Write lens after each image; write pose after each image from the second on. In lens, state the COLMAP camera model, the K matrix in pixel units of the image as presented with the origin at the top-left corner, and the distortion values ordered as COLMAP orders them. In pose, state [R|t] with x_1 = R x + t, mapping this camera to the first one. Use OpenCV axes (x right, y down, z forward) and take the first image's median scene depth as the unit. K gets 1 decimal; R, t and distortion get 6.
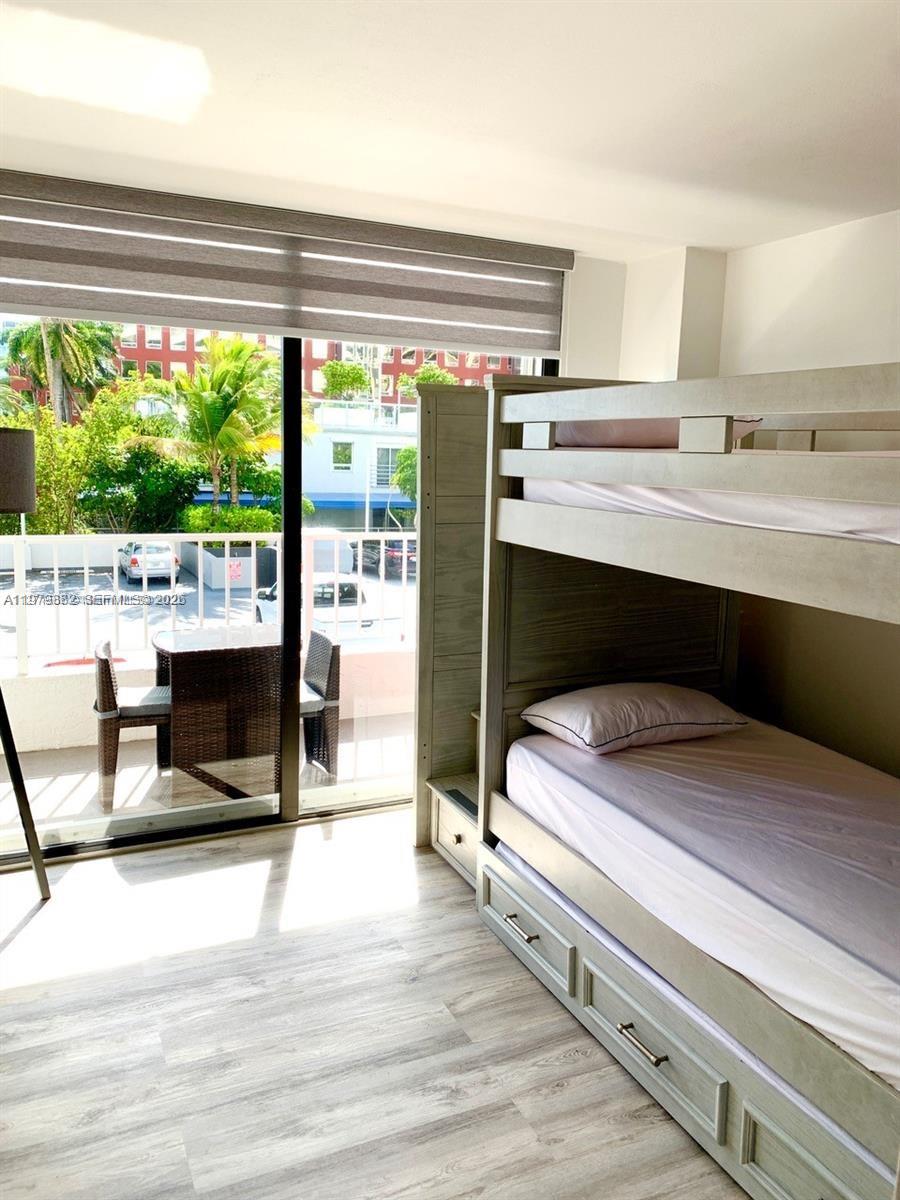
lens RADIAL K [[924.8, 0, 450.0], [0, 924.8, 600.0], [0, 0, 1]] dist [0.057334, -0.063845]
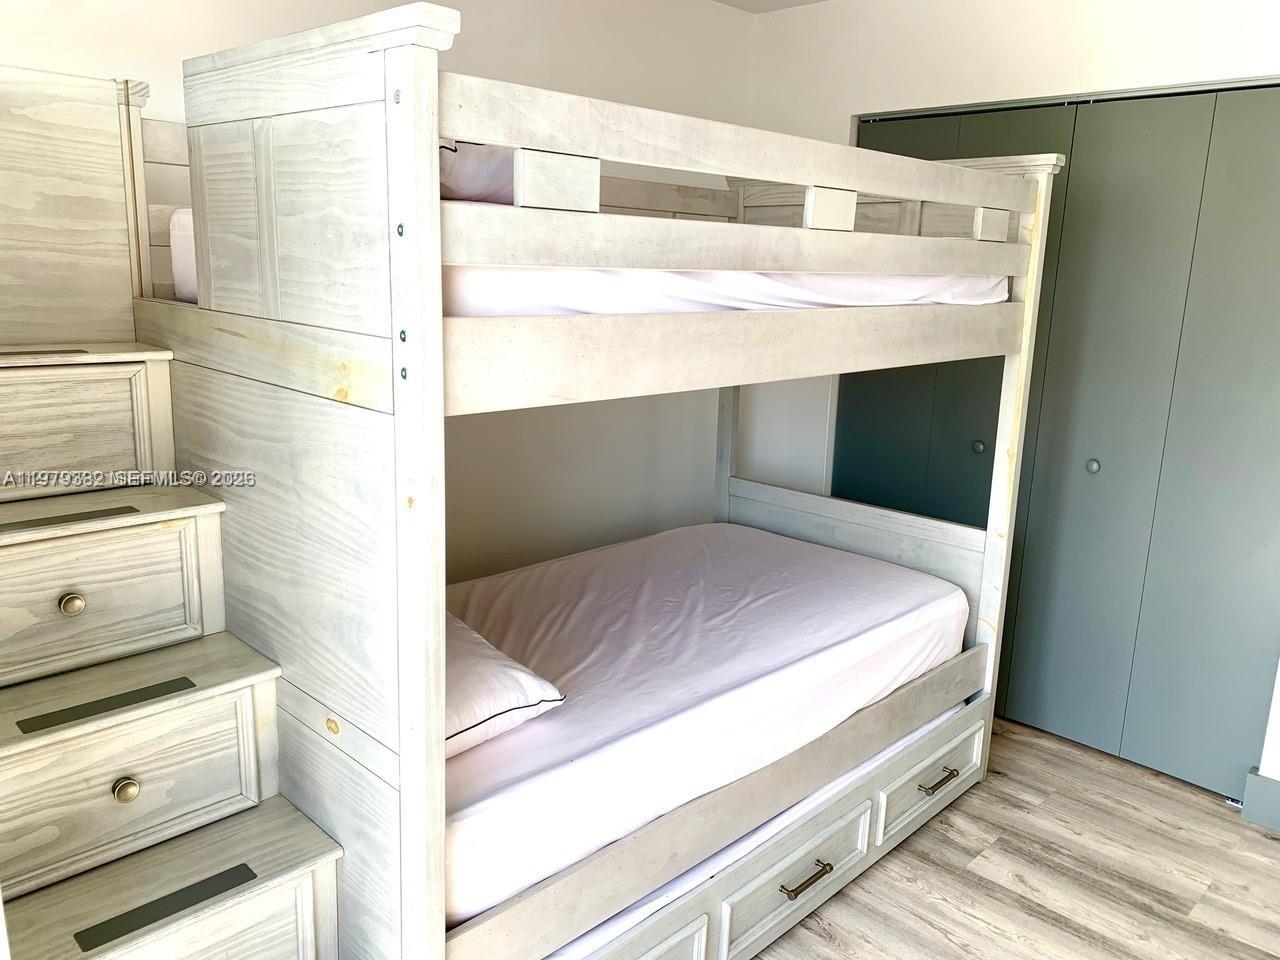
lens RADIAL K [[986.4, 0, 625.8], [0, 986.4, 483.7], [0, 0, 1]] dist [0.057334, -0.063845]
pose [[-0.346806, -0.248901, 0.904308, -0.435683], [0.109336, 0.946845, 0.302540, -0.178035], [-0.931542, 0.203796, -0.301158, 1.139936]]
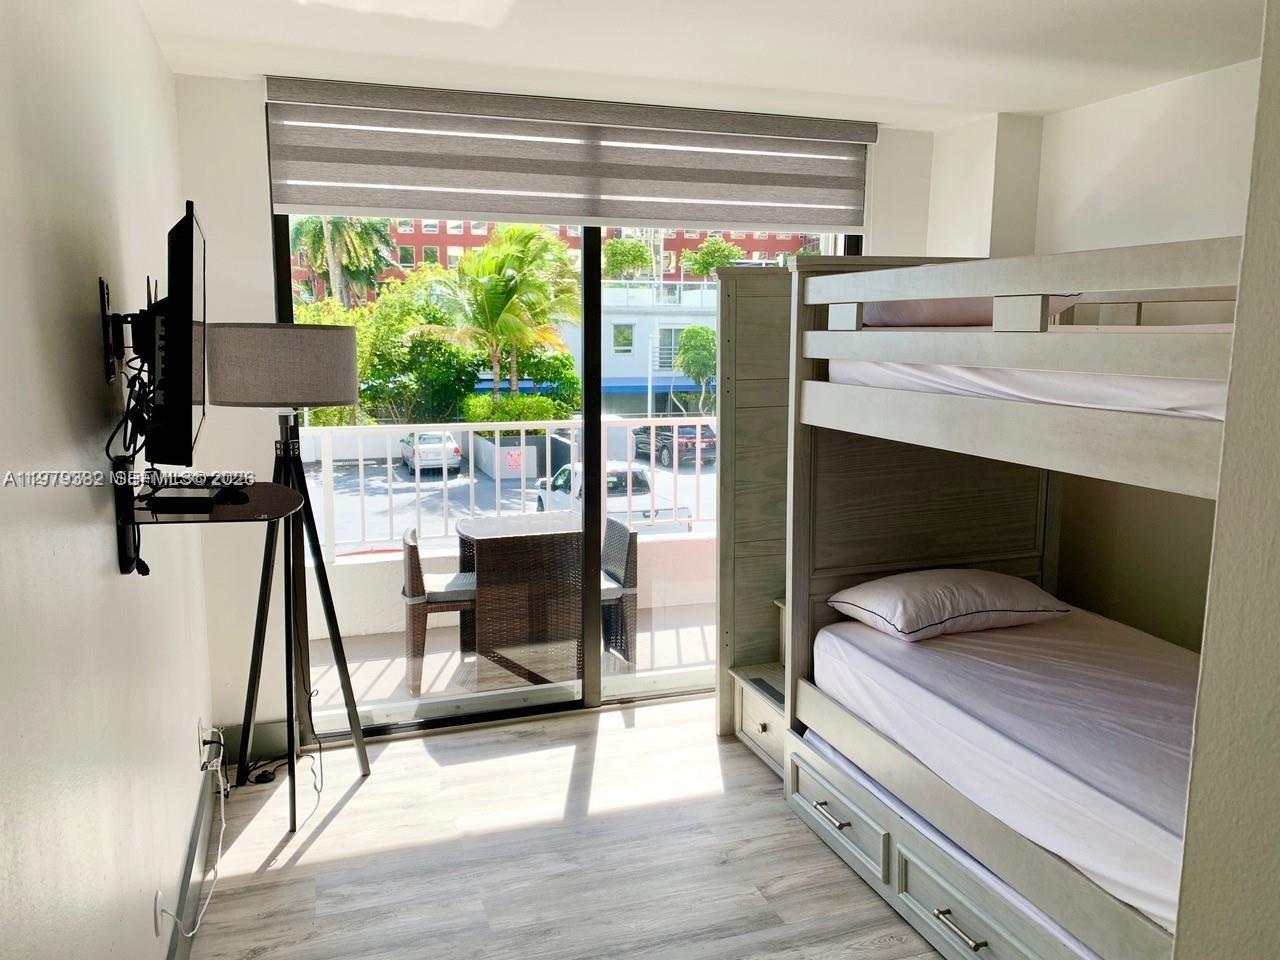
lens RADIAL K [[986.4, 0, 625.8], [0, 986.4, 483.7], [0, 0, 1]] dist [0.057334, -0.063845]
pose [[0.993532, -0.008882, -0.113203, -0.018273], [0.008201, 0.999945, -0.006480, 0.005289], [0.113254, 0.005510, 0.993551, -0.075322]]
